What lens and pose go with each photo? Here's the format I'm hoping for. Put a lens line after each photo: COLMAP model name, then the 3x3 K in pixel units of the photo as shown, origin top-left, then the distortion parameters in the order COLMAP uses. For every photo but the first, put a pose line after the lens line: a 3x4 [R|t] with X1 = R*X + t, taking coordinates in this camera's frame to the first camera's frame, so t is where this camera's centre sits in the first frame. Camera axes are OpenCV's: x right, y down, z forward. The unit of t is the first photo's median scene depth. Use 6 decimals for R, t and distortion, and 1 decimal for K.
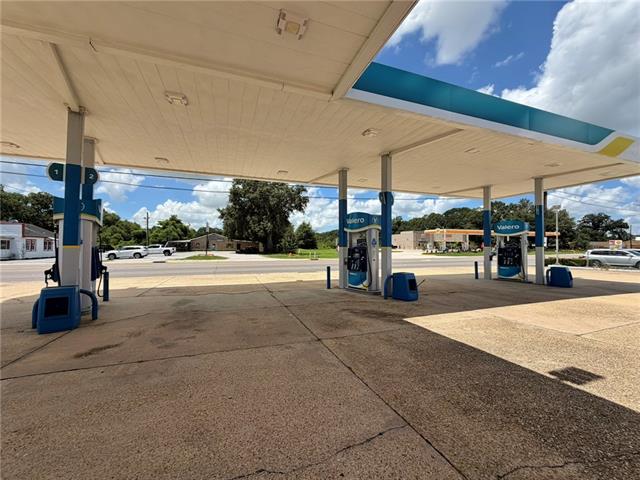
lens RADIAL K [[256.4, 0, 317.4], [0, 256.4, 240.5], [0, 0, 1]] dist [0.001213, 0.000228]
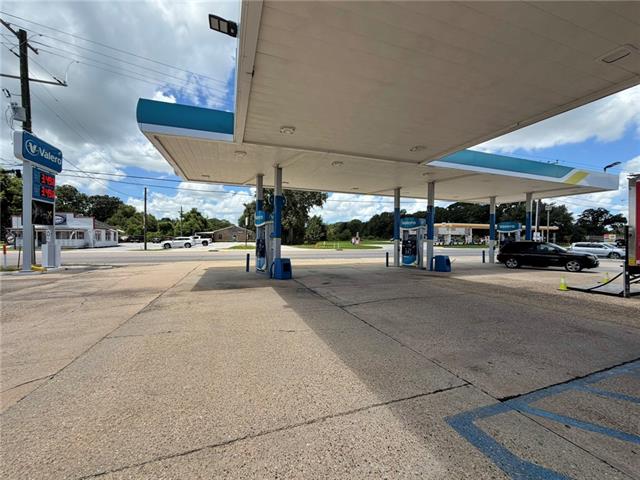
lens RADIAL K [[256.4, 0, 317.4], [0, 256.4, 240.5], [0, 0, 1]] dist [0.001213, 0.000228]
pose [[0.999971, 0.006972, -0.003121, -0.081576], [-0.006869, 0.999467, 0.031911, -0.003218], [0.003341, -0.031888, 0.999486, -0.114711]]
